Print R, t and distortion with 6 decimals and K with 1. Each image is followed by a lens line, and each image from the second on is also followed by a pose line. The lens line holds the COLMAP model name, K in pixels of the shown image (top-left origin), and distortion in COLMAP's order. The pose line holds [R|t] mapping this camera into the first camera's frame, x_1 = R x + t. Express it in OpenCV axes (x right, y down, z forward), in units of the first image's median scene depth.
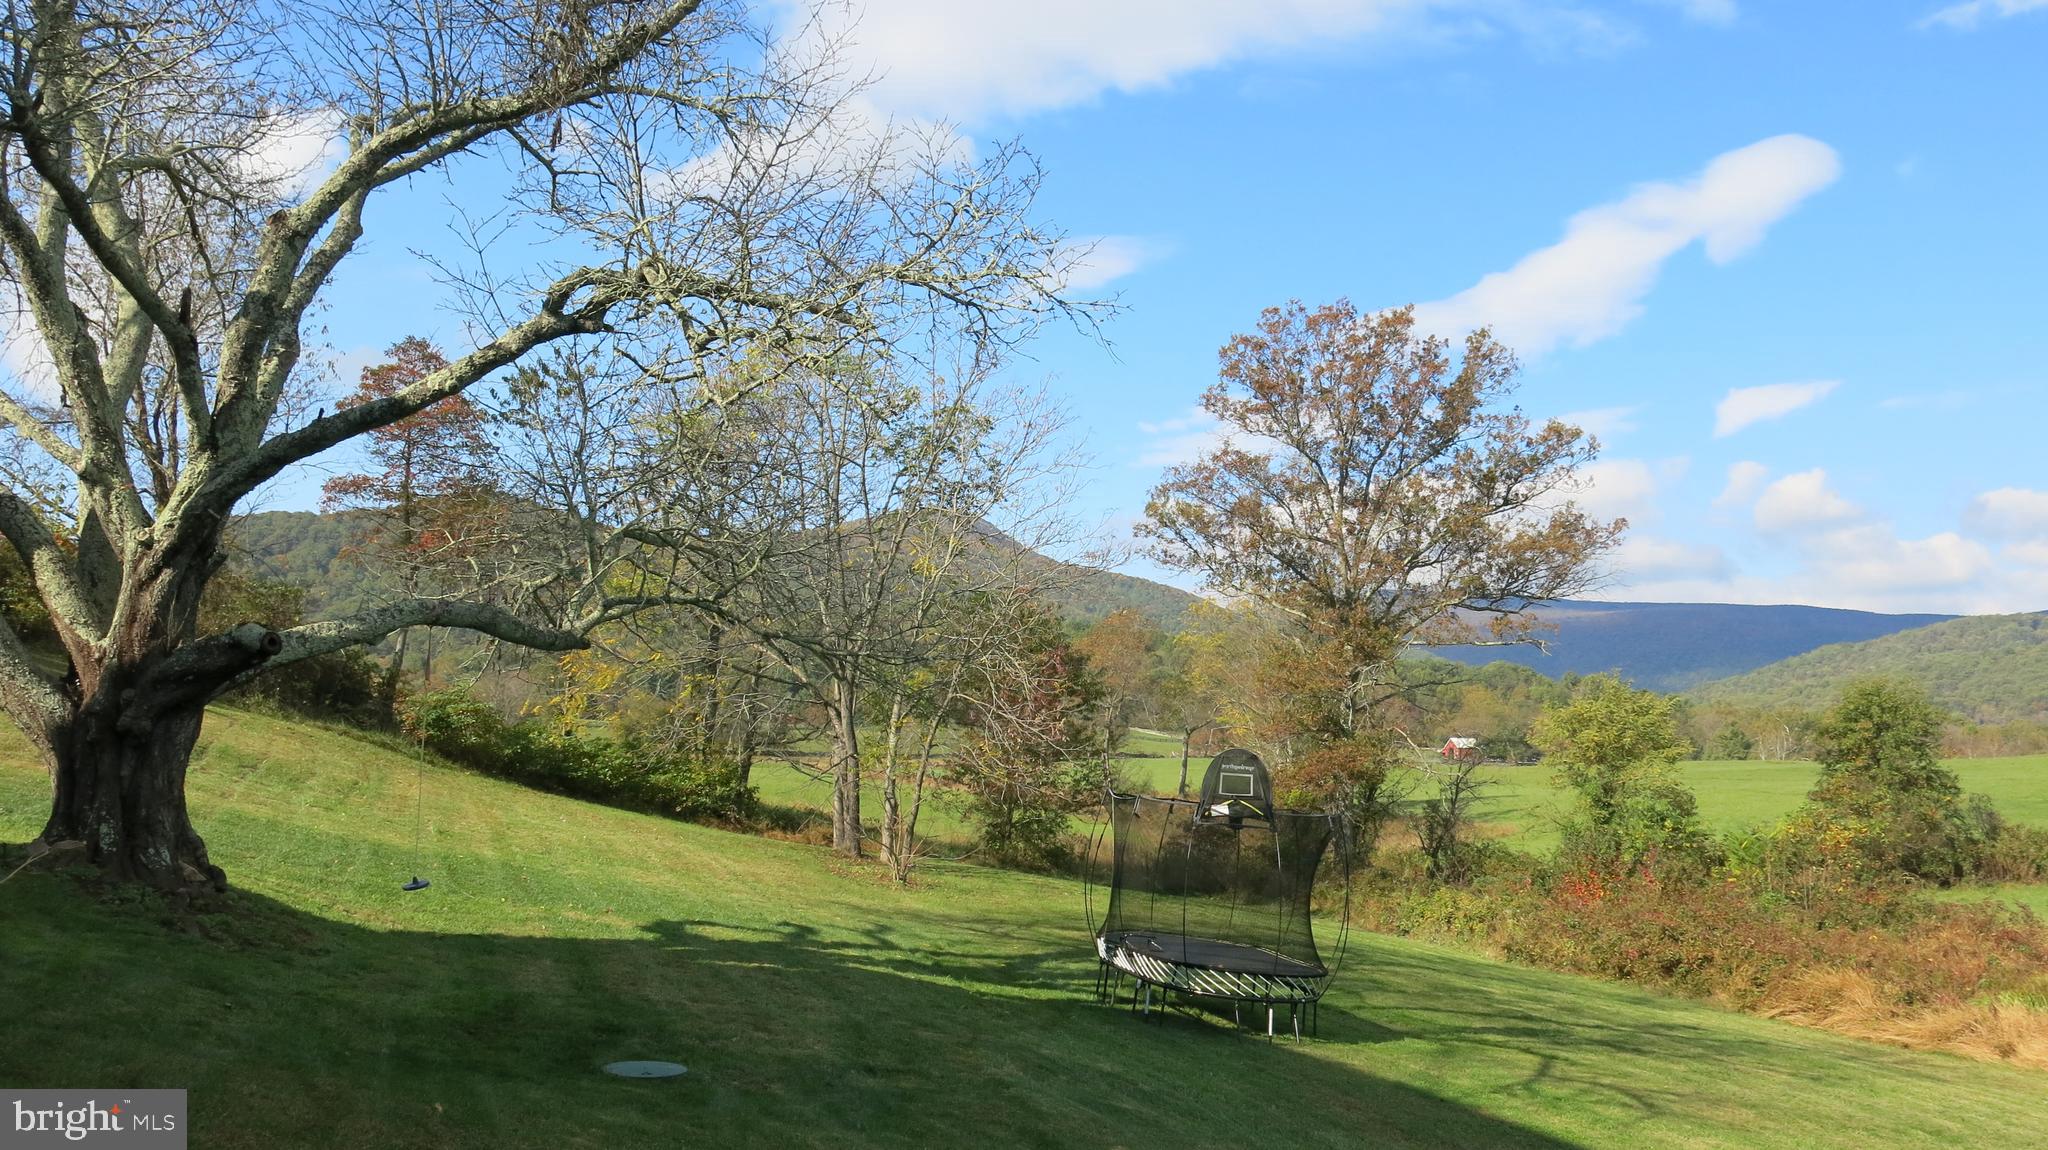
lens RADIAL K [[1712.9, 0, 1031.6], [0, 1712.9, 578.9], [0, 0, 1]] dist [-0.007051, -0.011964]
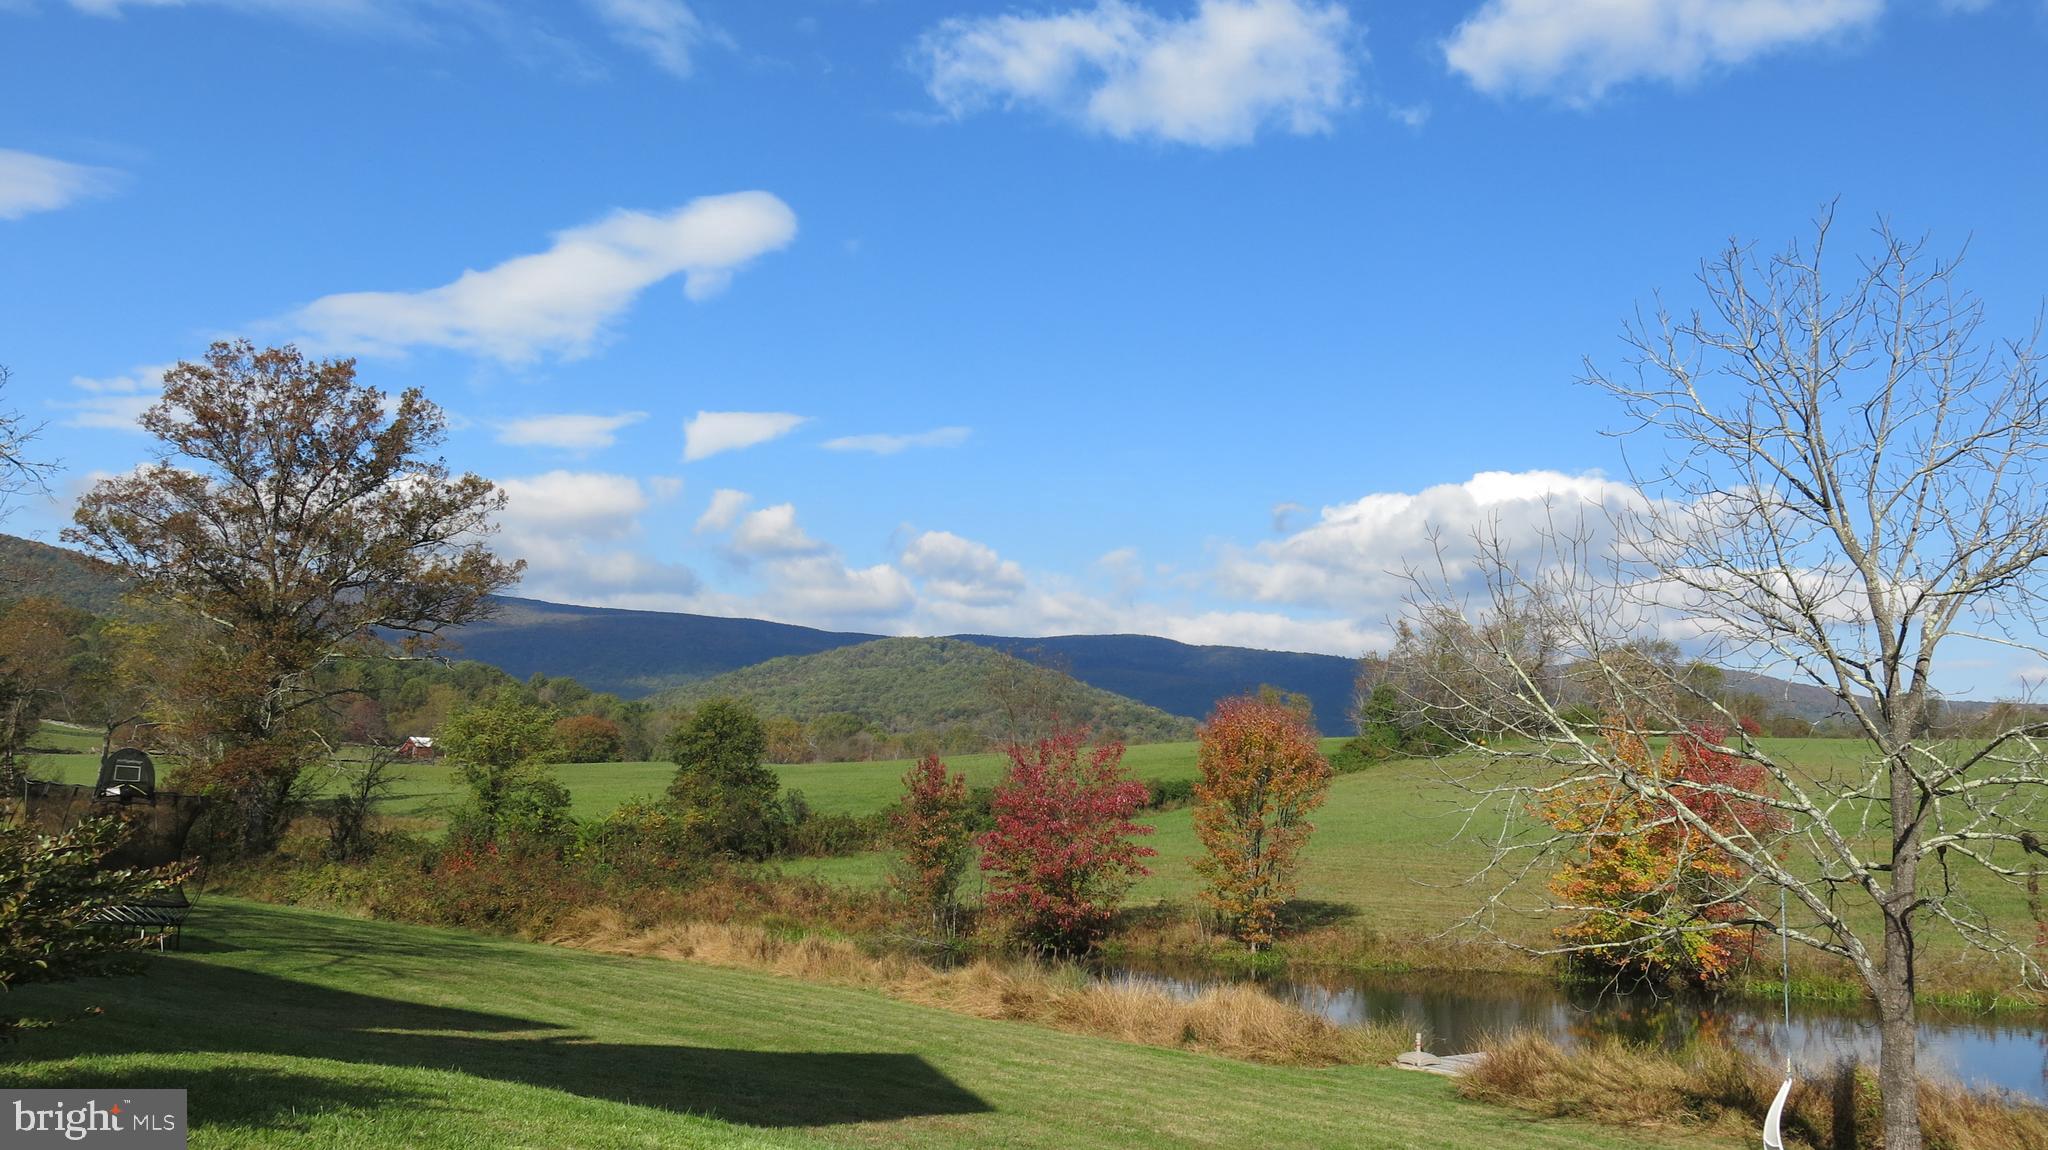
lens RADIAL K [[1712.9, 0, 1031.6], [0, 1712.9, 578.9], [0, 0, 1]] dist [-0.007051, -0.011964]
pose [[0.834960, 0.065532, 0.546395, -0.013533], [-0.065432, 0.997663, -0.019666, -0.021200], [-0.546407, -0.019331, 0.837296, -0.202666]]
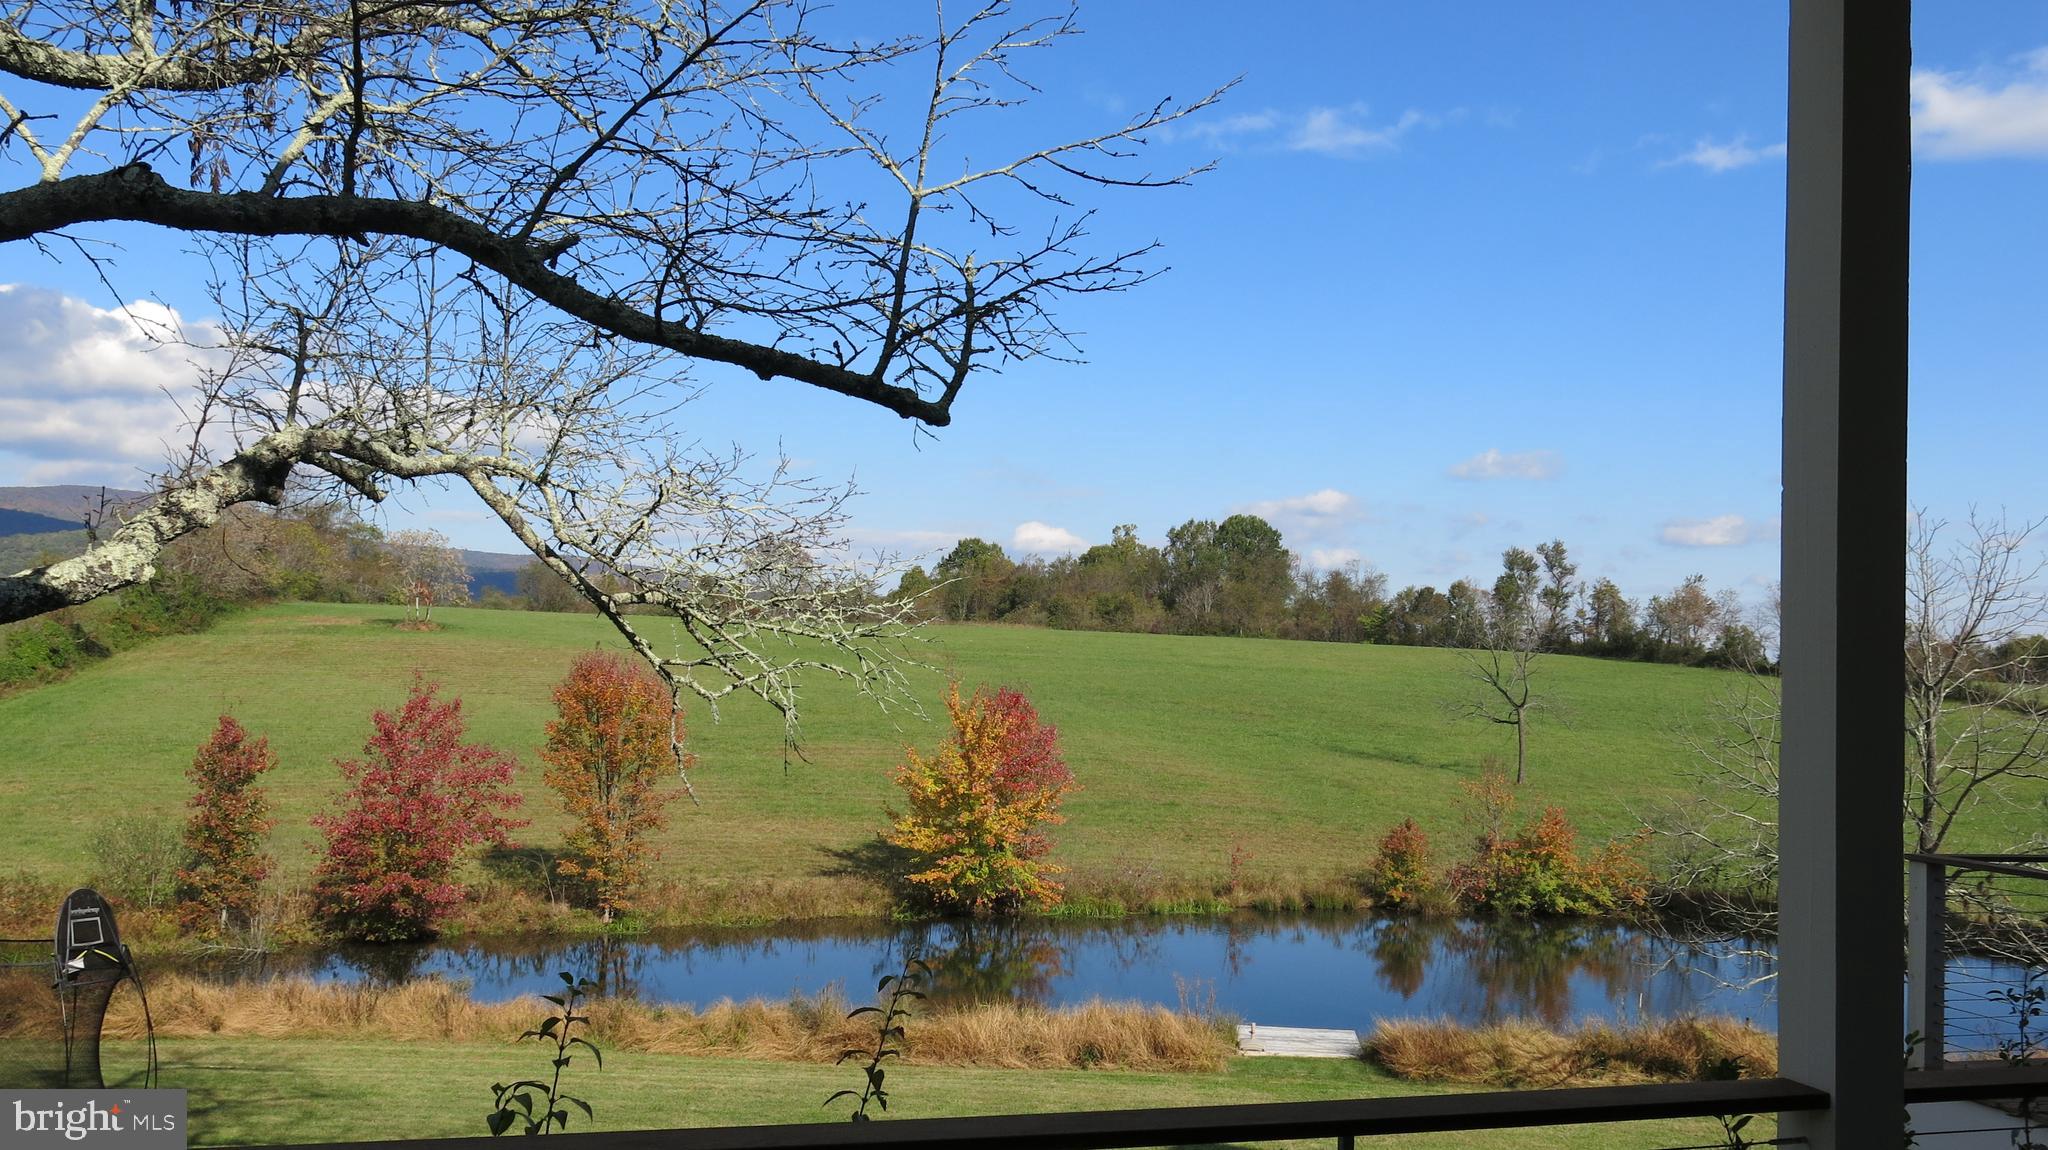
lens RADIAL K [[1708.8, 0, 1026.9], [0, 1708.8, 583.2], [0, 0, 1]] dist [-0.019180, 0.010863]
pose [[0.156396, 0.032733, 0.987152, -0.225596], [-0.135338, 0.990734, -0.011410, -0.037444], [-0.978378, -0.131815, 0.159377, 0.145326]]
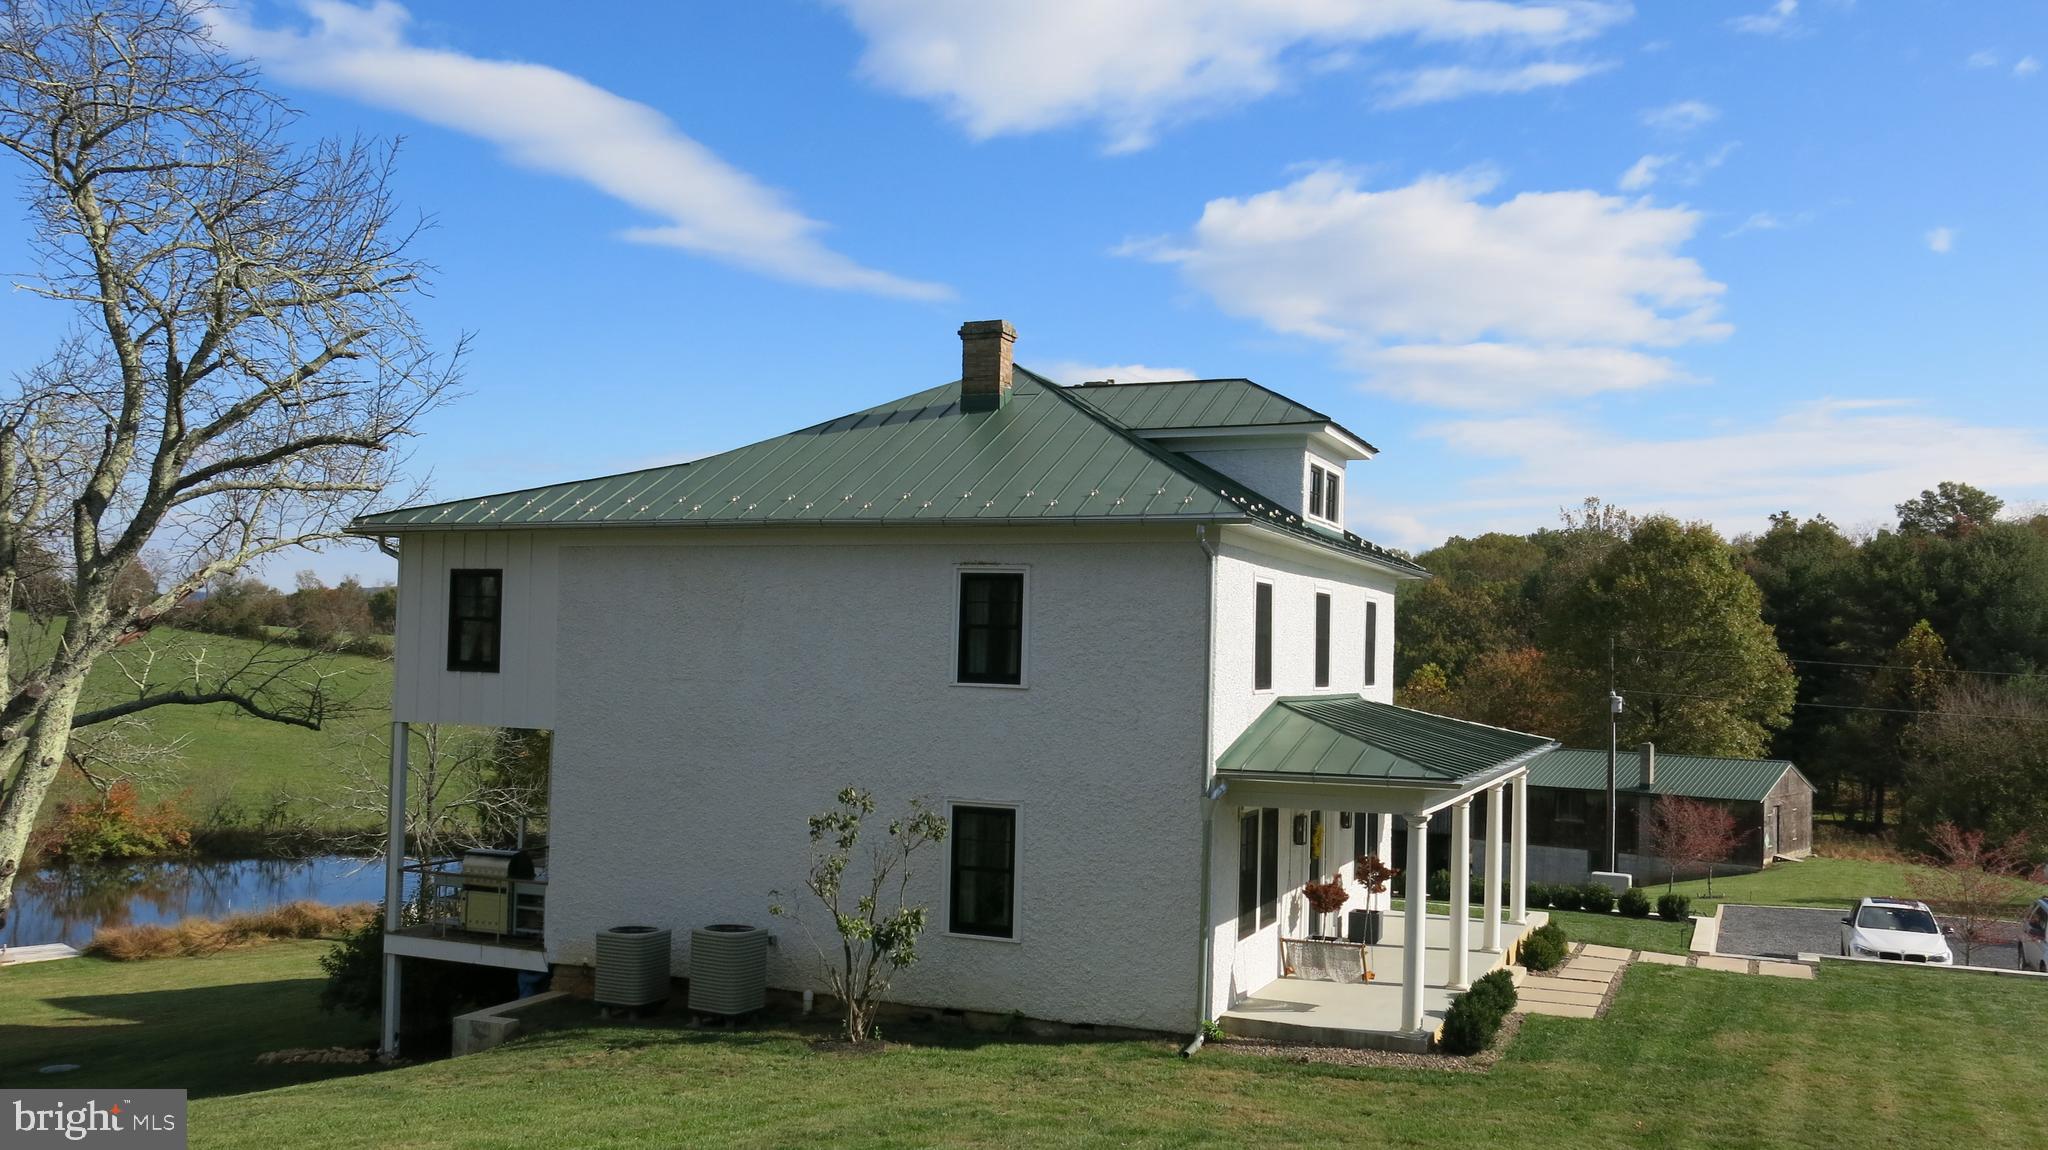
lens RADIAL K [[1708.8, 0, 1026.9], [0, 1708.8, 583.2], [0, 0, 1]] dist [-0.019180, 0.010863]
pose [[-0.668932, -0.013582, 0.743200, -0.618482], [-0.124766, 0.987700, -0.094248, -0.071071], [-0.732778, -0.155772, -0.662398, 0.359205]]
